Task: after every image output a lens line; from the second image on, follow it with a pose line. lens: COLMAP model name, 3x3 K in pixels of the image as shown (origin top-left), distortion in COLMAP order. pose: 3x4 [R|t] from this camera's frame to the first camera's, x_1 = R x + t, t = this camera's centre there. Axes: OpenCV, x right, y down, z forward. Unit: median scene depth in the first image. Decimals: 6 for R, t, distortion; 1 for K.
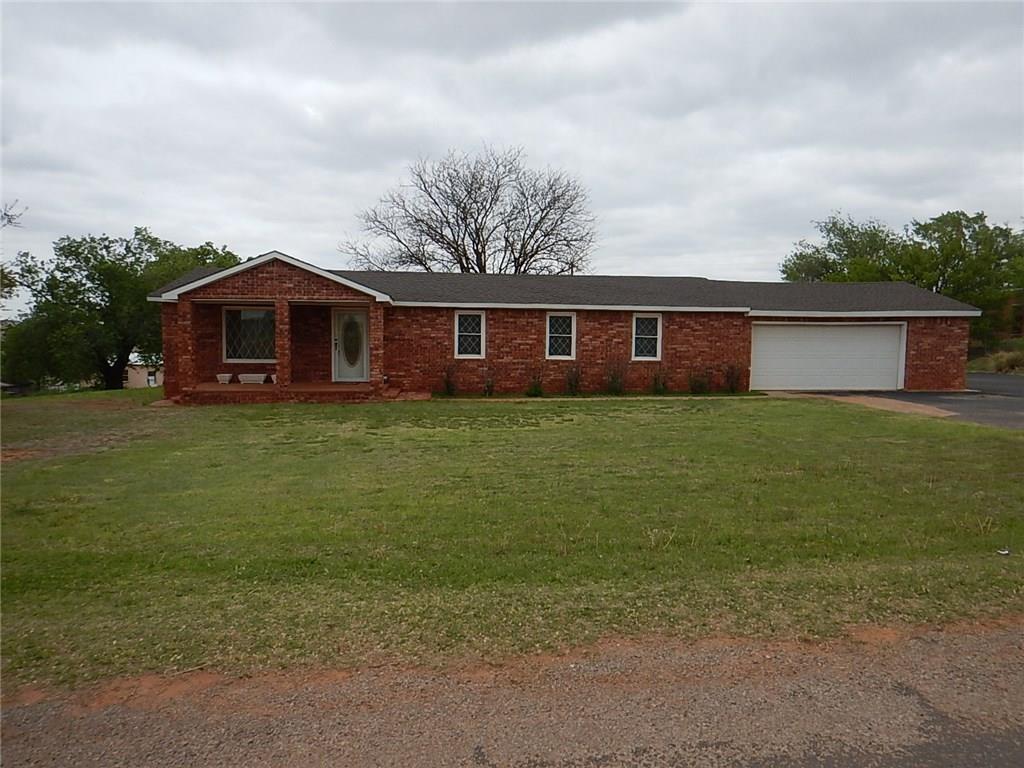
lens RADIAL K [[730.8, 0, 512.0], [0, 730.8, 384.0], [0, 0, 1]] dist [-0.025057, -0.000233]
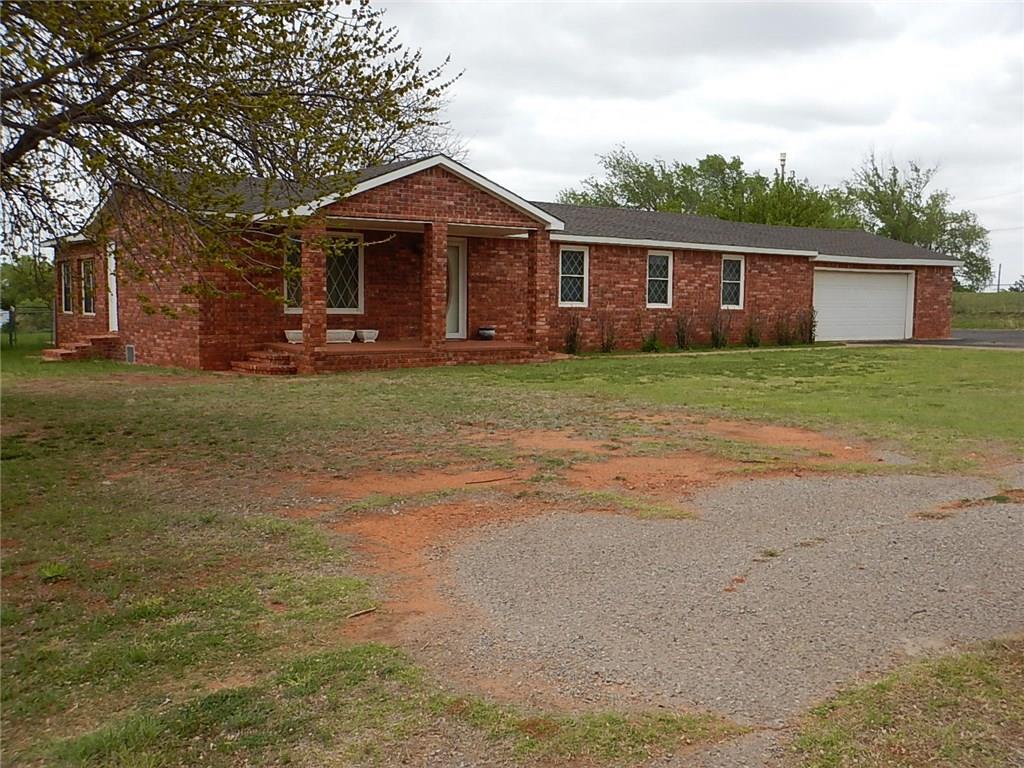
lens RADIAL K [[1010.0, 0, 512.0], [0, 1010.0, 384.0], [0, 0, 1]] dist [-0.081372, 0.005690]
pose [[0.870063, -0.040829, 0.491247, -0.651513], [0.031423, 0.999131, 0.027386, 0.016371], [-0.491938, -0.008391, 0.870590, 0.084044]]
